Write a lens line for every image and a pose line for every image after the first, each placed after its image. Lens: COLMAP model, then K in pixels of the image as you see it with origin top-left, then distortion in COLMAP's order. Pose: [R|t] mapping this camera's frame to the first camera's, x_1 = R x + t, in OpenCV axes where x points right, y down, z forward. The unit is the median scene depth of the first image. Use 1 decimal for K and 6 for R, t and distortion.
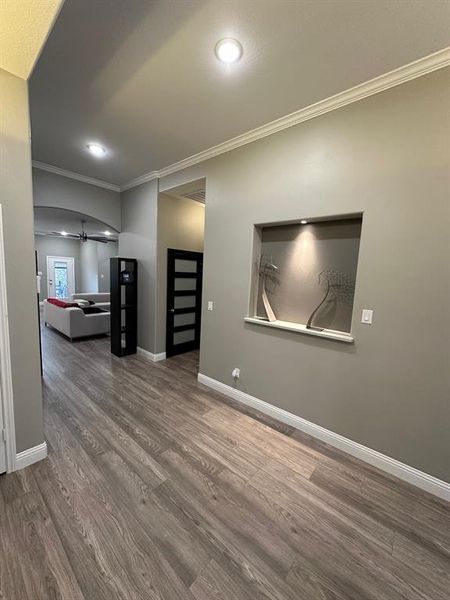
lens RADIAL K [[238.3, 0, 224.3], [0, 238.3, 300.1], [0, 0, 1]] dist [-0.001694, 0.000425]
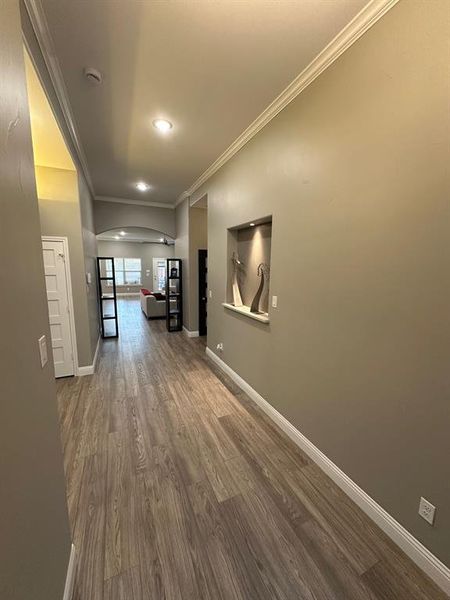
lens RADIAL K [[238.3, 0, 224.3], [0, 238.3, 300.1], [0, 0, 1]] dist [-0.001694, 0.000425]
pose [[0.906566, 0.029325, -0.421044, 0.734249], [-0.020250, 0.999457, 0.026011, 0.029002], [0.421578, -0.015055, 0.906667, -0.170425]]
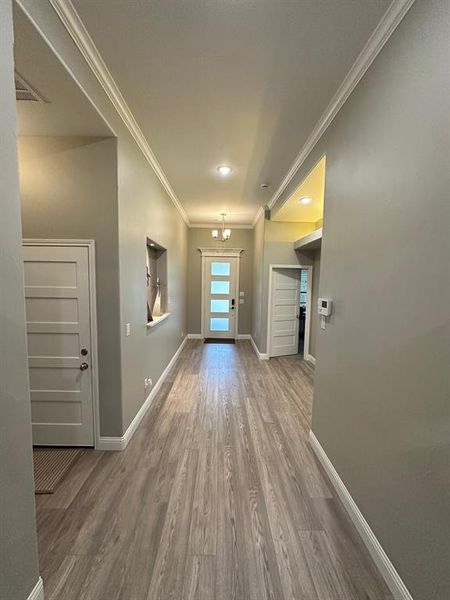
lens RADIAL K [[238.3, 0, 224.3], [0, 238.3, 300.1], [0, 0, 1]] dist [-0.001694, 0.000425]
pose [[-0.663382, -0.115618, 0.739294, -1.059257], [0.034859, 0.982143, 0.184877, -0.255045], [-0.747468, 0.148416, -0.647506, 1.668966]]
